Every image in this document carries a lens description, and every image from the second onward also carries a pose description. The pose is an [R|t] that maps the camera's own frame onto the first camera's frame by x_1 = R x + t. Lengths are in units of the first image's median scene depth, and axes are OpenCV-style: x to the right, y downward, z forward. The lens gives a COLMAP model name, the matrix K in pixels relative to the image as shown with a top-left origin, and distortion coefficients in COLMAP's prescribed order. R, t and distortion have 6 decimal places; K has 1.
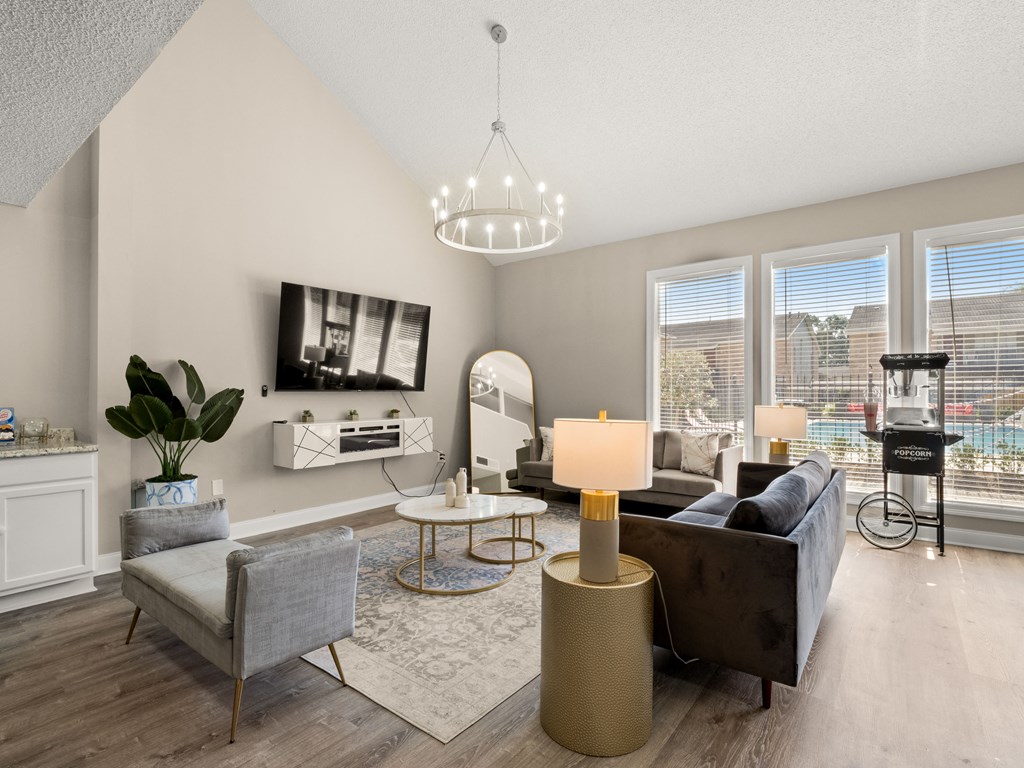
lens RADIAL K [[512.9, 0, 513.0], [0, 512.9, 389.5], [0, 0, 1]] dist [0.000013, -0.000011]
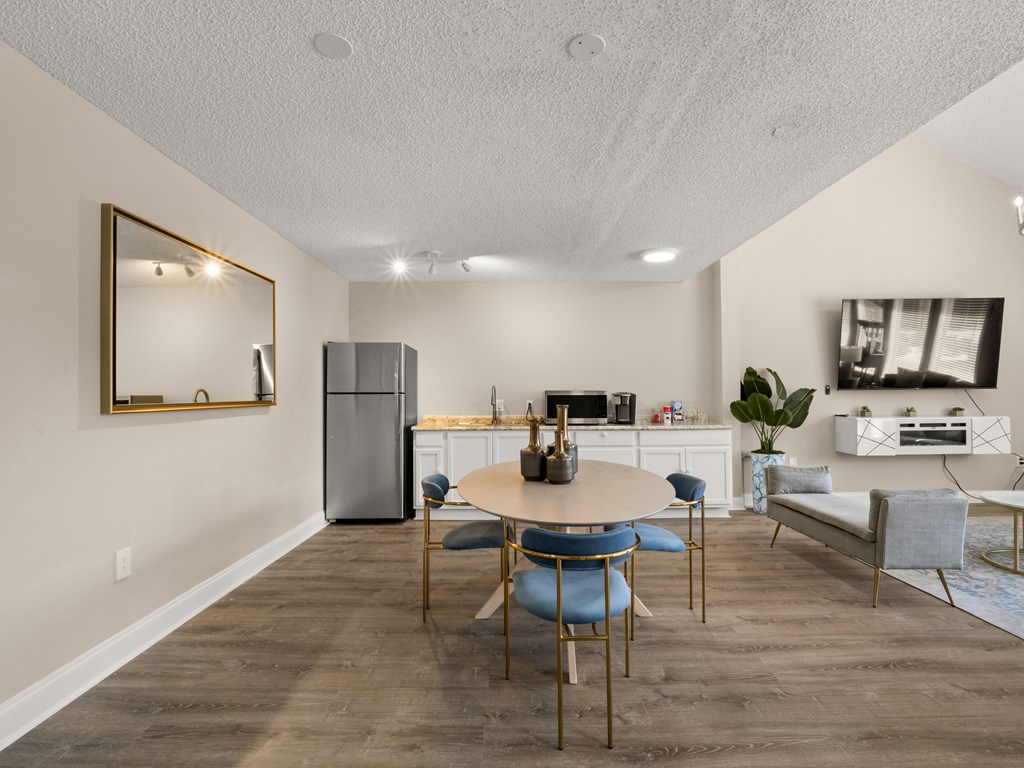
lens RADIAL K [[519.2, 0, 513.2], [0, 519.2, 387.2], [0, 0, 1]] dist [-0.000561, 0.000591]
pose [[0.632557, -0.011257, -0.774432, 0.003477], [0.010844, 0.999925, -0.005678, -0.004807], [0.774438, -0.004806, 0.632632, -0.370066]]
